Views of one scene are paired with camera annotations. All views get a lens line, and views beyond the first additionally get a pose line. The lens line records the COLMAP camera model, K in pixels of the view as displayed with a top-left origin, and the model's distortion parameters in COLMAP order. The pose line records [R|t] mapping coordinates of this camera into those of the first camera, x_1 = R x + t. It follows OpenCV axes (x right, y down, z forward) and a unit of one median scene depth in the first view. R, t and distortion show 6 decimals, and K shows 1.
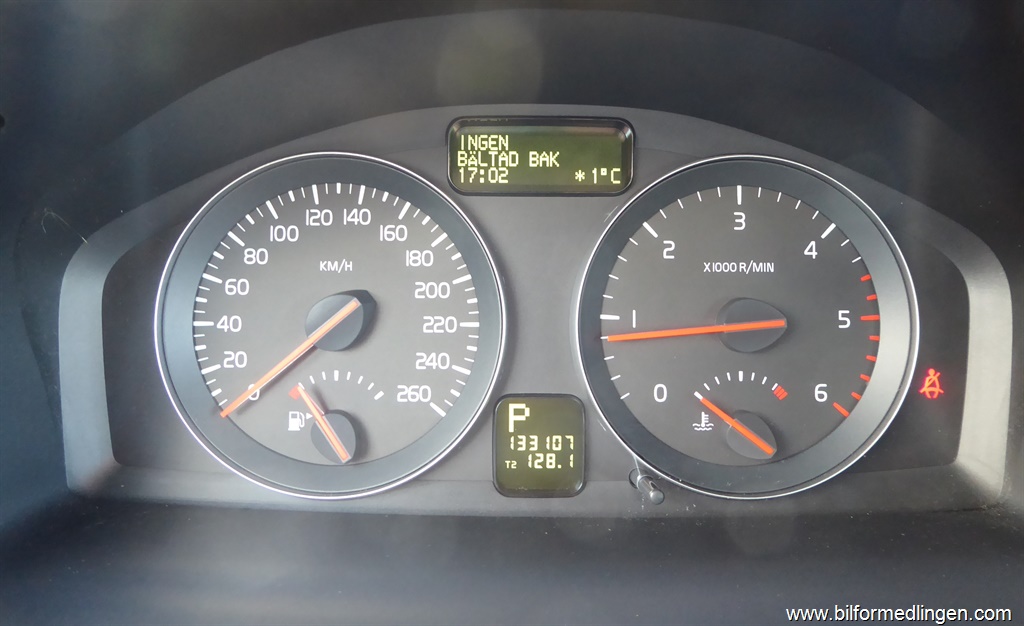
lens RADIAL K [[751.9, 0, 509.8], [0, 751.9, 311.9], [0, 0, 1]] dist [-0.035924, -0.000363]
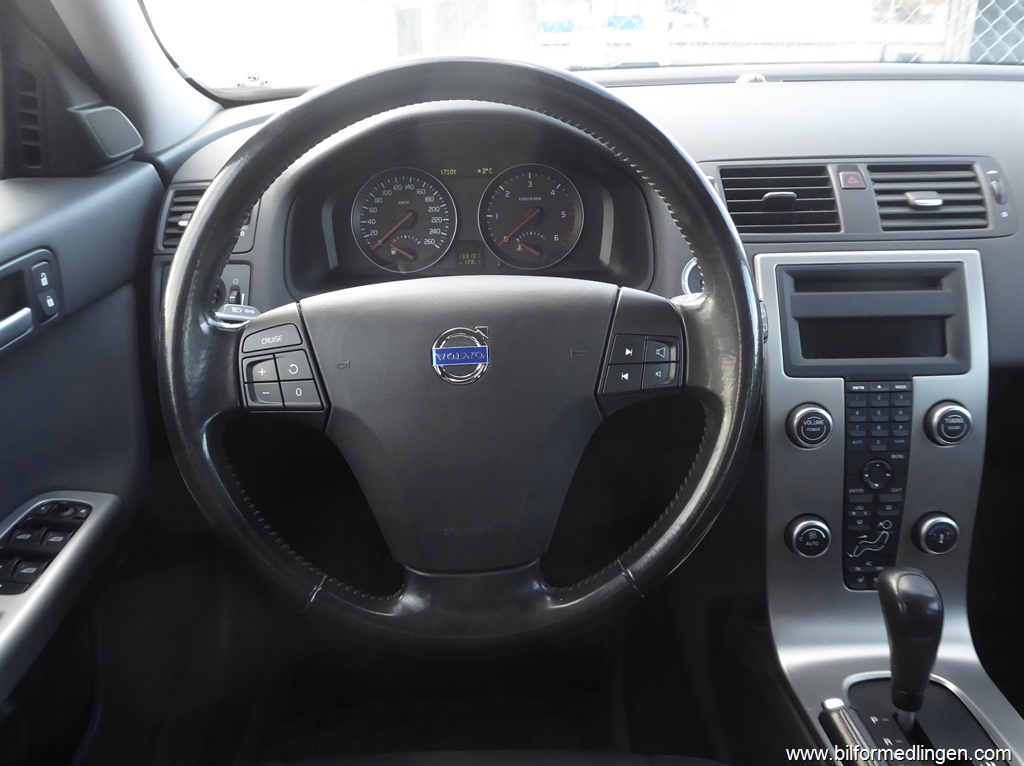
lens RADIAL K [[867.0, 0, 512.9], [0, 867.0, 388.0], [0, 0, 1]] dist [-0.040021, -0.003930]
pose [[0.999380, -0.033591, 0.010512, 0.171176], [0.031937, 0.990960, 0.130298, 0.259342], [-0.014794, -0.129881, 0.991419, -2.790360]]
